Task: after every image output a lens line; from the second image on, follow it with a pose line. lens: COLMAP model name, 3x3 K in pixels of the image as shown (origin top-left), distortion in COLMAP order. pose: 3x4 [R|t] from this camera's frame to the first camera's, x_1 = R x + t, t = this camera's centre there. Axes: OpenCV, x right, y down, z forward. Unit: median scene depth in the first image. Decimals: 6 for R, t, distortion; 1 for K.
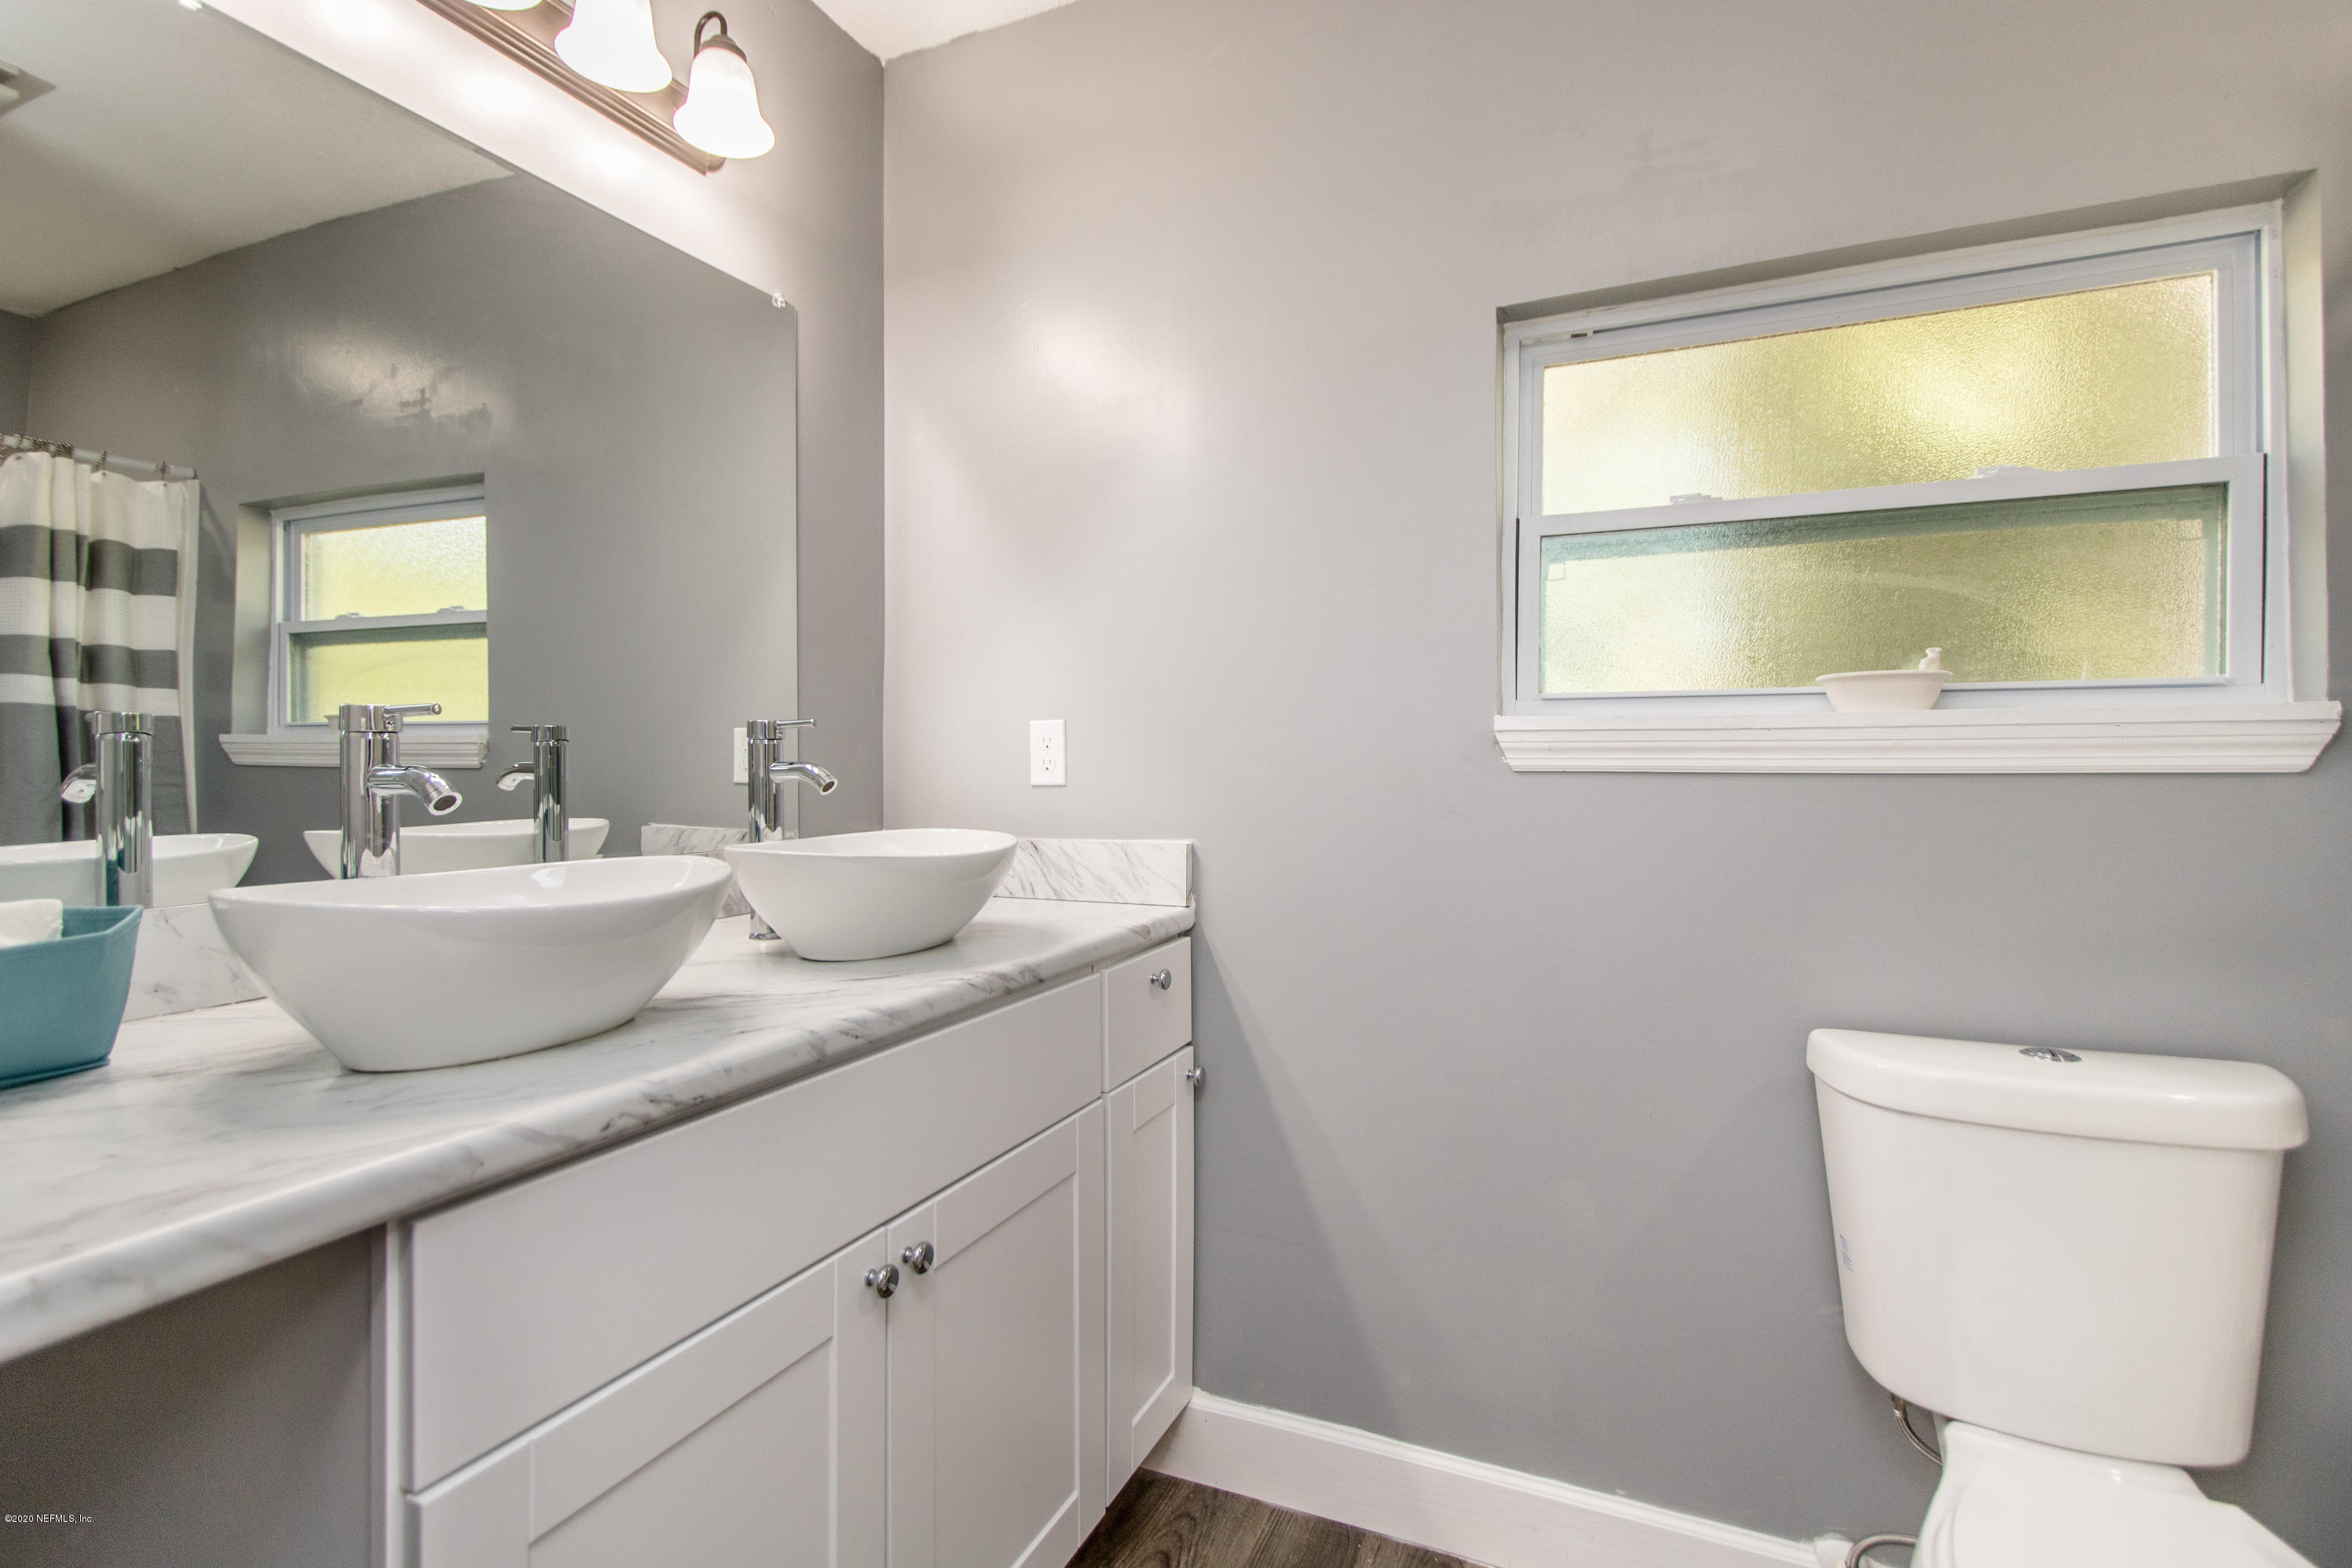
lens RADIAL K [[1086.5, 0, 1147.9], [0, 1086.5, 755.1], [0, 0, 1]] dist [0.011222, -0.004598]
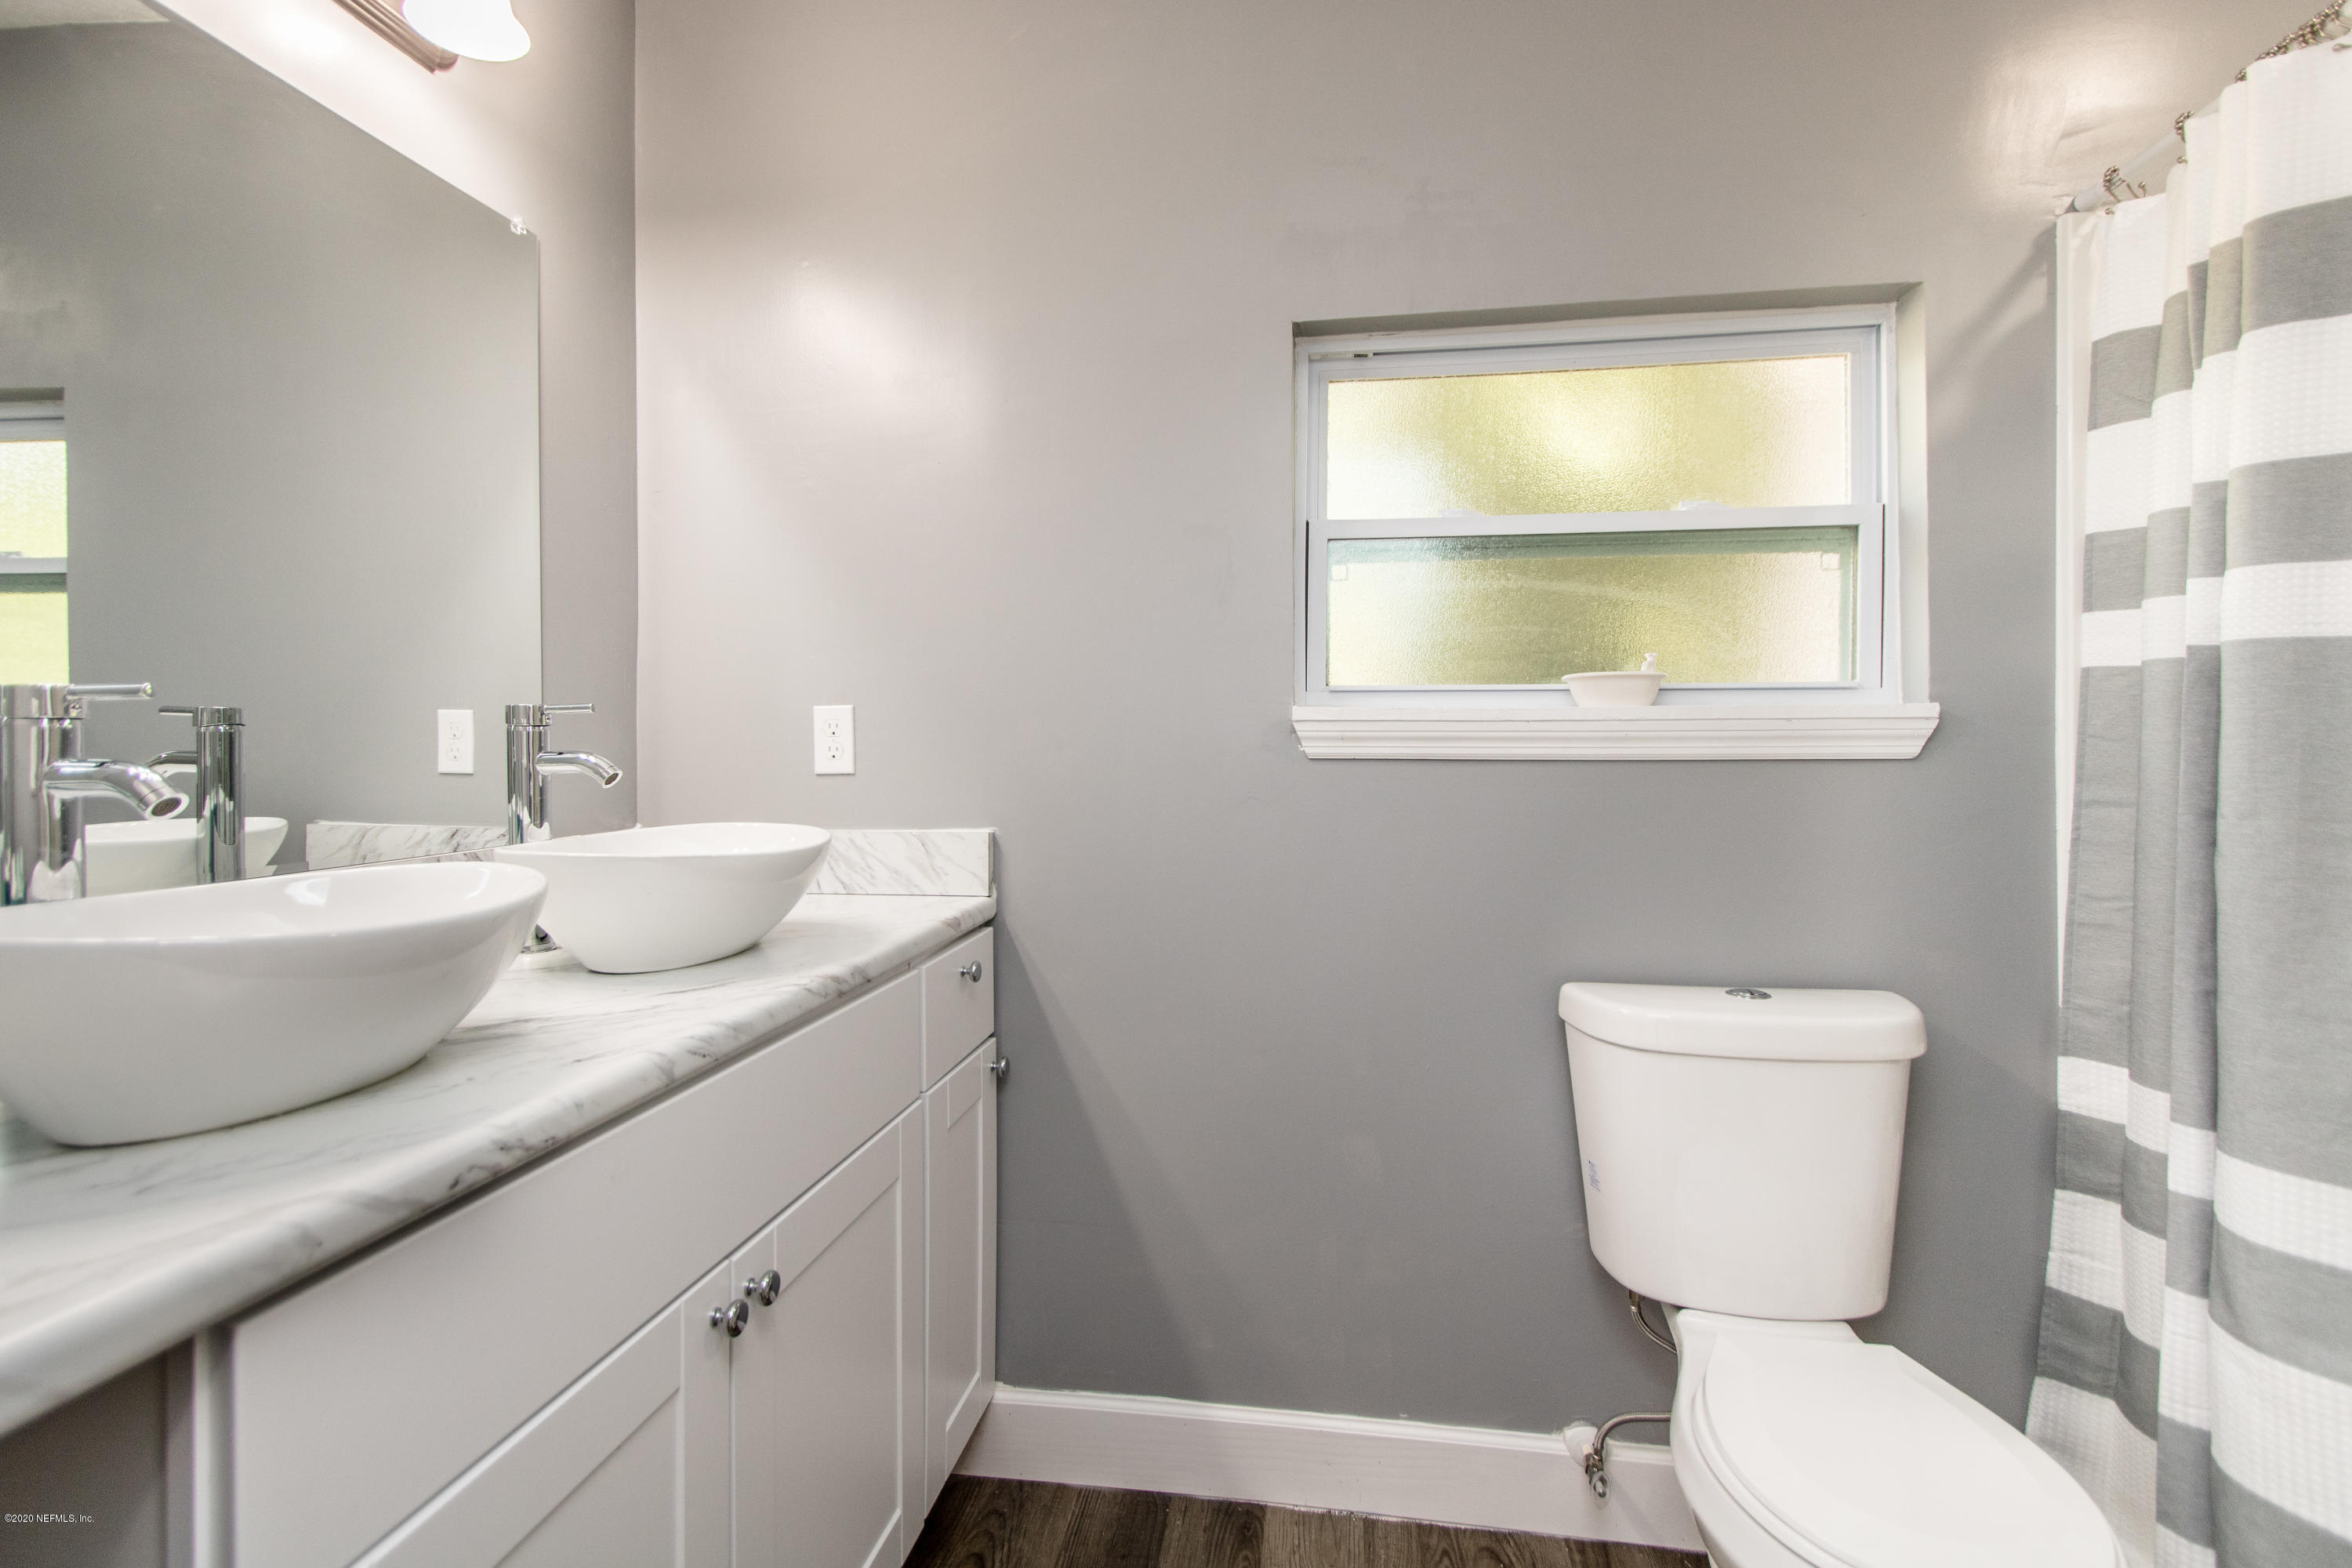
lens RADIAL K [[1086.5, 0, 1151.0], [0, 1086.5, 739.3], [0, 0, 1]] dist [0.011222, -0.004598]
pose [[0.963712, 0.001246, 0.266943, -0.109105], [-0.001850, 0.999996, 0.002011, -0.006326], [-0.266939, -0.002432, 0.963710, 0.014804]]
